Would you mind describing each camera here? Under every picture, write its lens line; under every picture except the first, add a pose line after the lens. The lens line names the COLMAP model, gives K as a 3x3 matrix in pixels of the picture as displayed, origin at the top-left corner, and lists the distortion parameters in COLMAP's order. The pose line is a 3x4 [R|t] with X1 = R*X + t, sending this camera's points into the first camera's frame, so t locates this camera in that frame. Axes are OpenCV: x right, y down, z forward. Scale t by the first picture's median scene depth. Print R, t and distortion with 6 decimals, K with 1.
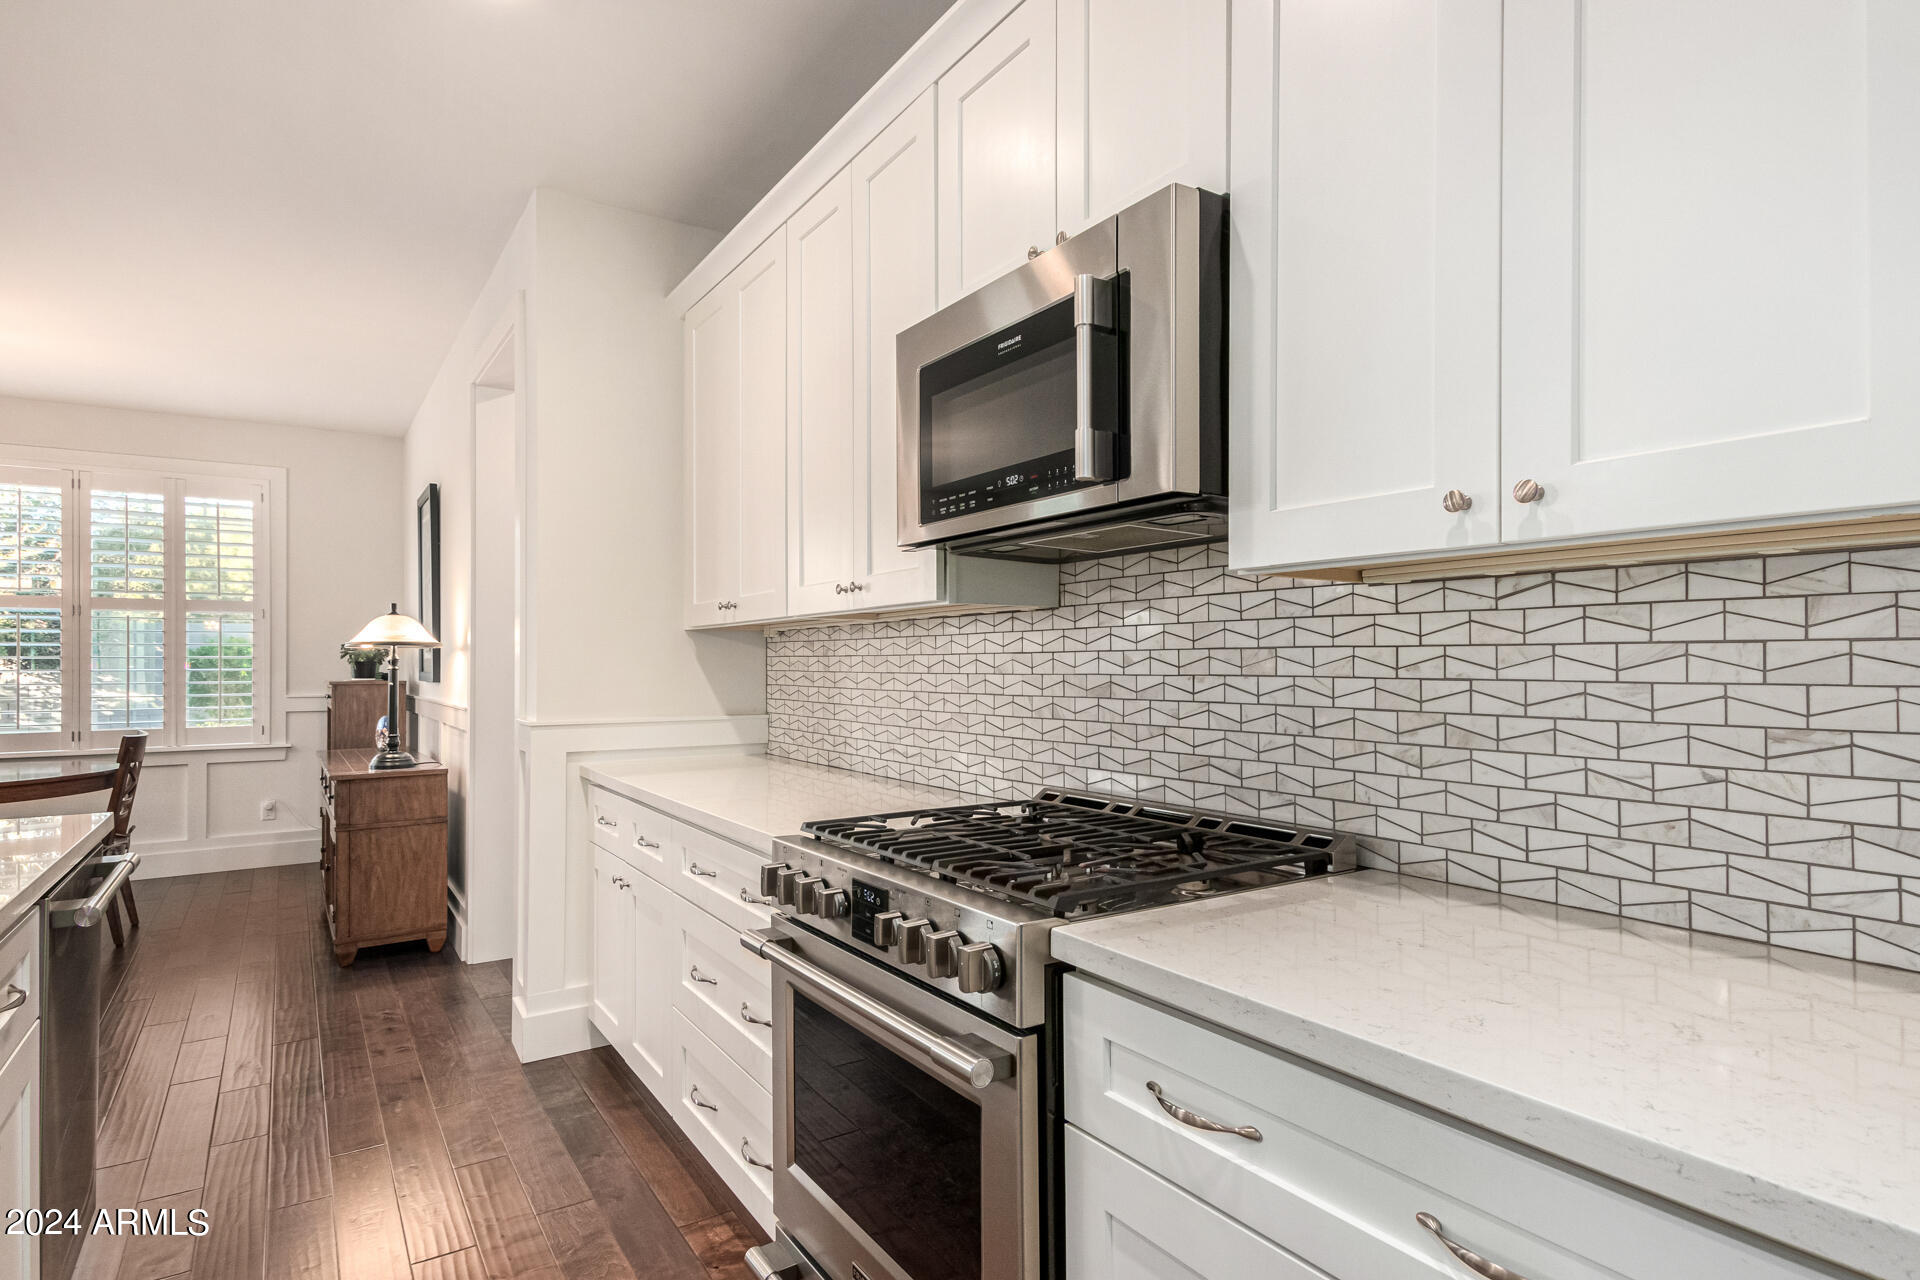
lens RADIAL K [[1011.7, 0, 956.3], [0, 1011.7, 656.6], [0, 0, 1]] dist [0.019355, -0.001634]
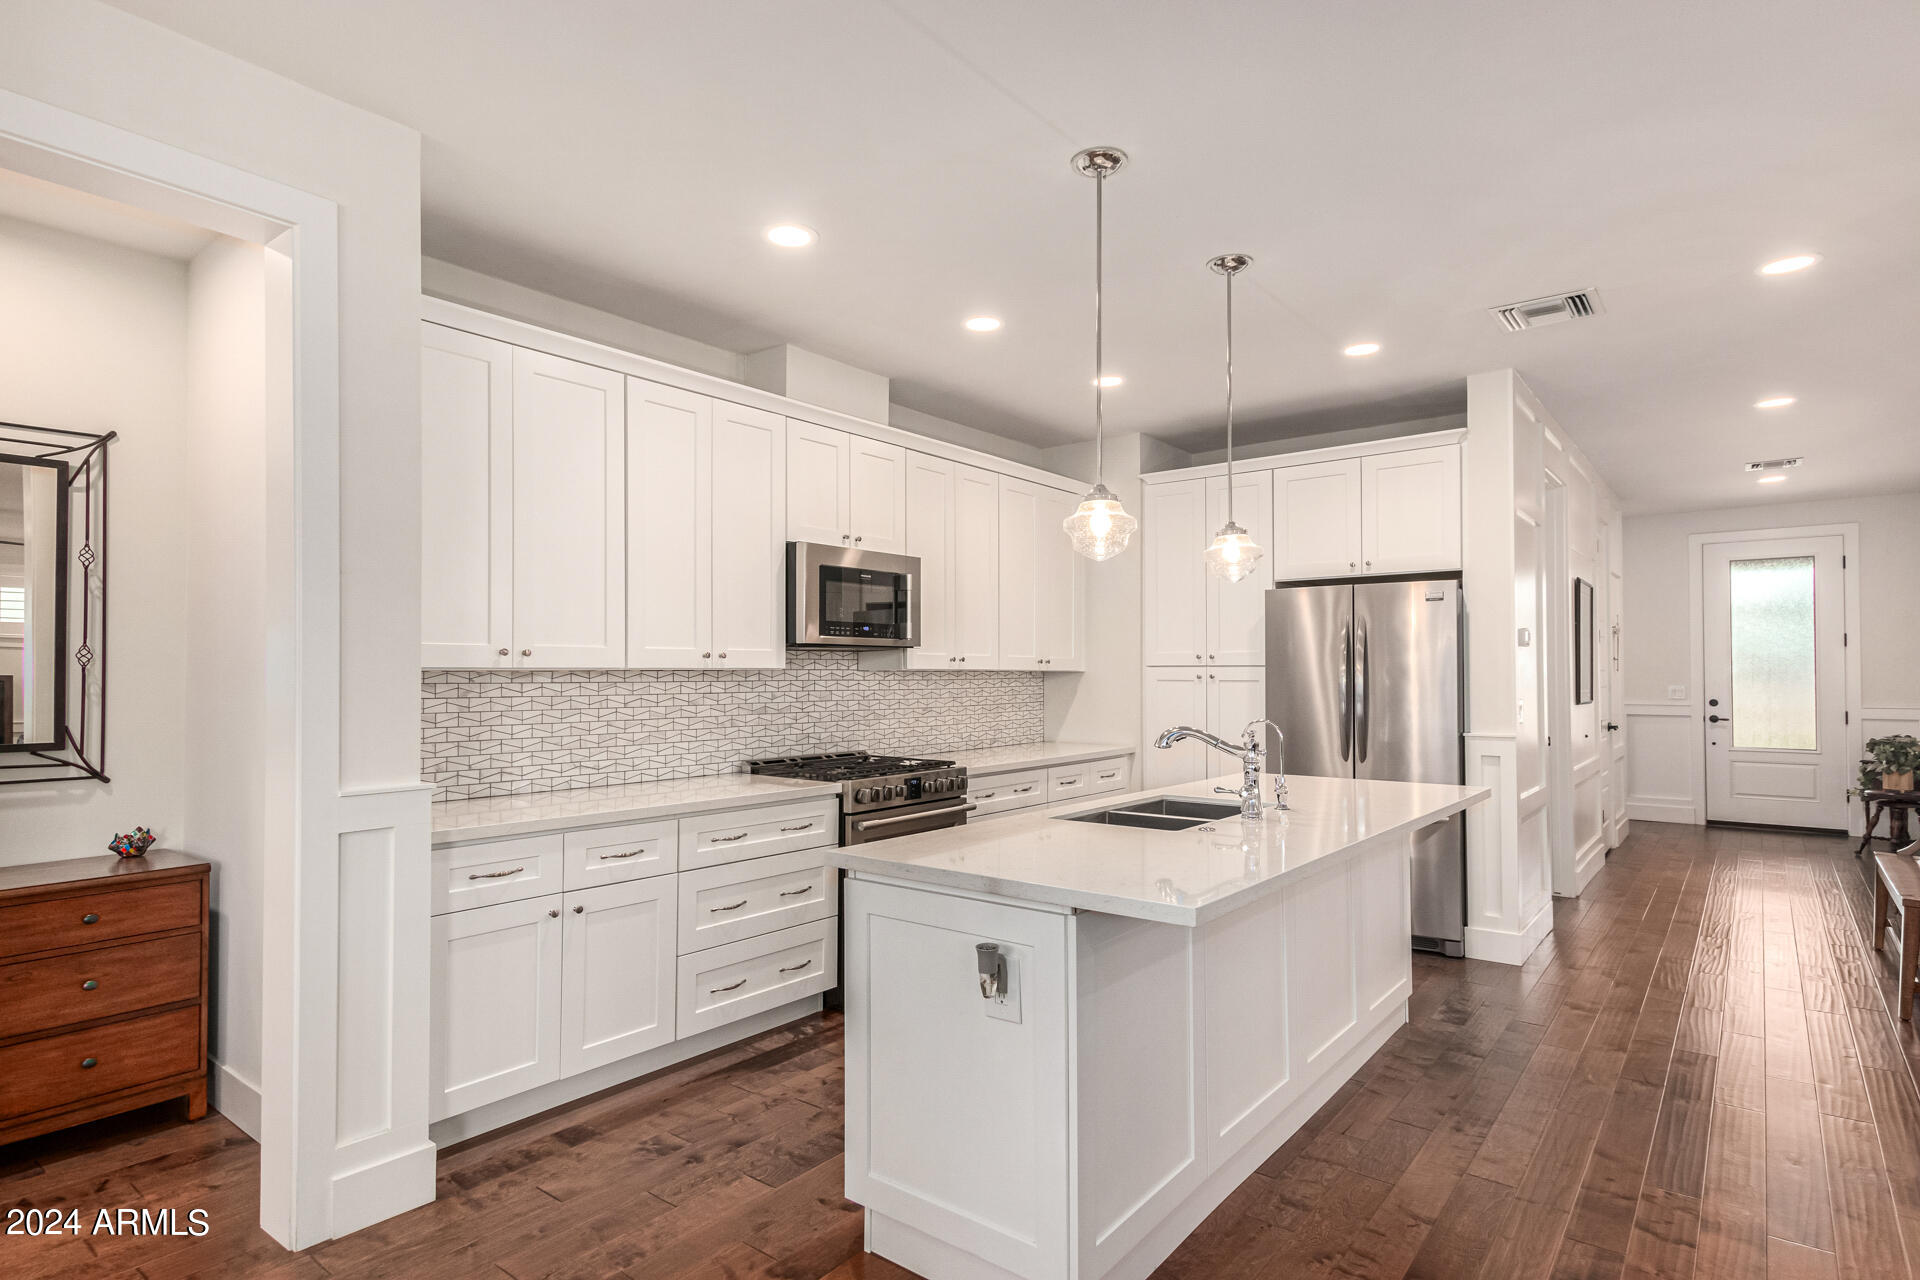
lens RADIAL K [[1031.9, 0, 956.2], [0, 1031.9, 656.8], [0, 0, 1]] dist [0.036795, -0.001007]
pose [[-0.316215, 0.018958, 0.948498, -2.388941], [-0.004643, 0.999757, -0.021530, -0.040509], [-0.948676, -0.011212, -0.316050, 1.511931]]
